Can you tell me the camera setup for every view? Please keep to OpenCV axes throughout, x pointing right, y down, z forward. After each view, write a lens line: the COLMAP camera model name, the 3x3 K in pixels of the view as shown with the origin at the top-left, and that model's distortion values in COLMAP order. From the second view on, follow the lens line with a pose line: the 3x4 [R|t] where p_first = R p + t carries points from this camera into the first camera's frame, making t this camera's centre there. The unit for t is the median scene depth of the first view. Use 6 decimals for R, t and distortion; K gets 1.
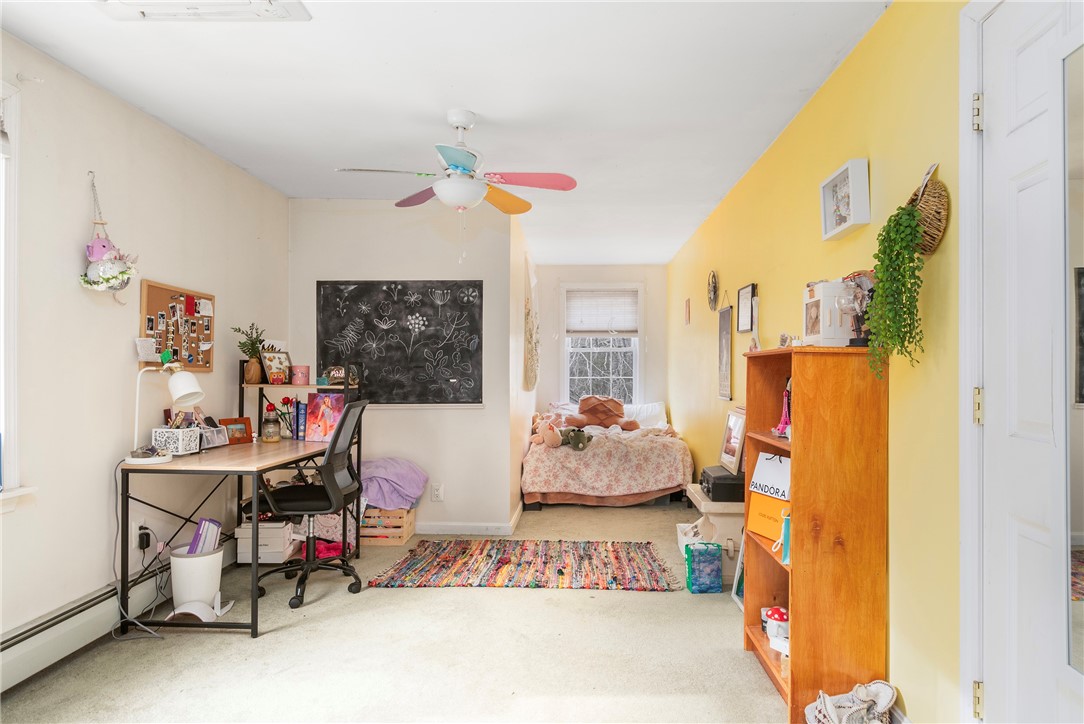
lens RADIAL K [[625.6, 0, 547.3], [0, 625.6, 369.1], [0, 0, 1]] dist [0.008089, -0.005258]
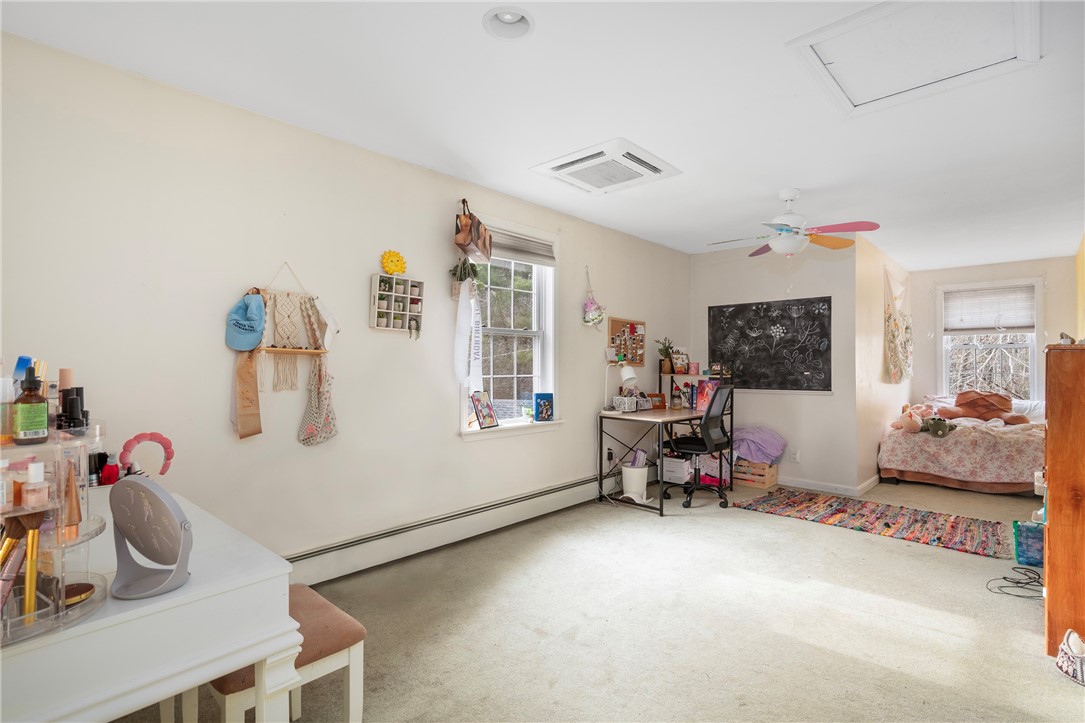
lens RADIAL K [[525.4, 0, 543.4], [0, 525.4, 362.8], [0, 0, 1]] dist [0.001935, -0.001477]
pose [[0.750172, -0.003825, -0.661232, 0.204792], [0.000239, 0.999985, -0.005514, 0.002549], [0.661243, 0.003978, 0.750161, -0.257148]]
